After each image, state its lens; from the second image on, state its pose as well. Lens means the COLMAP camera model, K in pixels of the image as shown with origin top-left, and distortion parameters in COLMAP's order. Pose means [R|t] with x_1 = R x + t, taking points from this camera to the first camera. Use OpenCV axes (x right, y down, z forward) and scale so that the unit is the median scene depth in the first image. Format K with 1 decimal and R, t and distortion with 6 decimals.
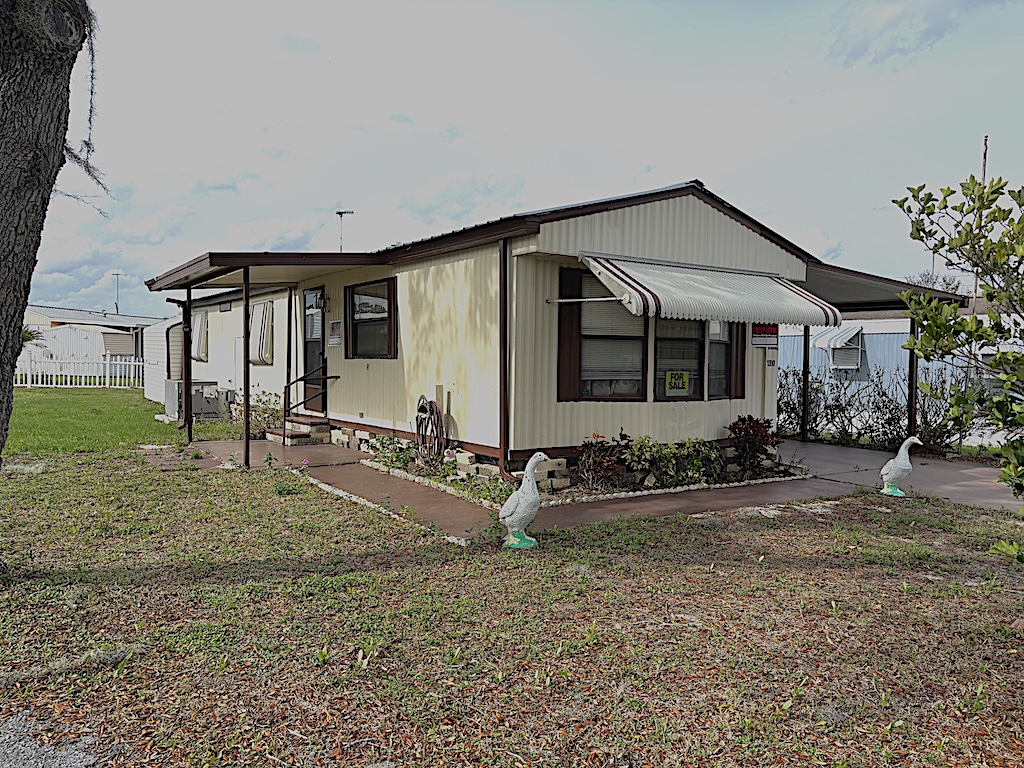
lens RADIAL K [[766.0, 0, 511.3], [0, 766.0, 385.1], [0, 0, 1]] dist [0.035717, -0.034859]
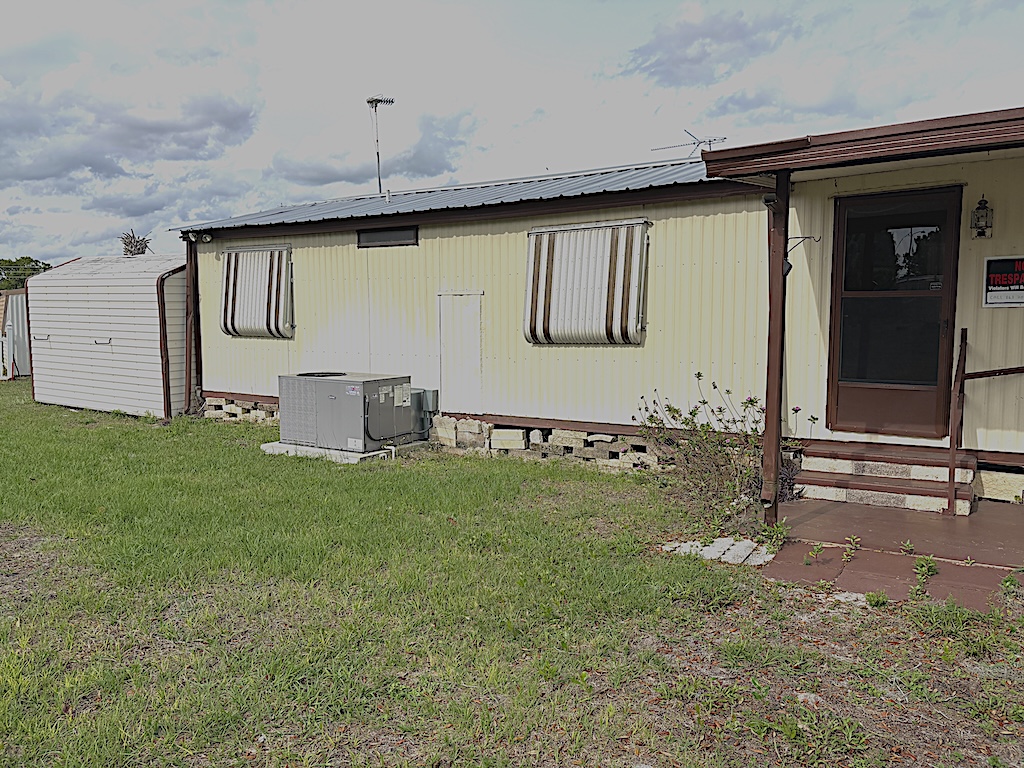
lens RADIAL K [[766.0, 0, 517.3], [0, 766.0, 384.4], [0, 0, 1]] dist [0.035717, -0.034859]
pose [[0.912316, -0.043109, 0.407212, -0.639192], [0.023502, 0.998316, 0.053032, -0.030514], [-0.408813, -0.038812, 0.911793, 0.578608]]
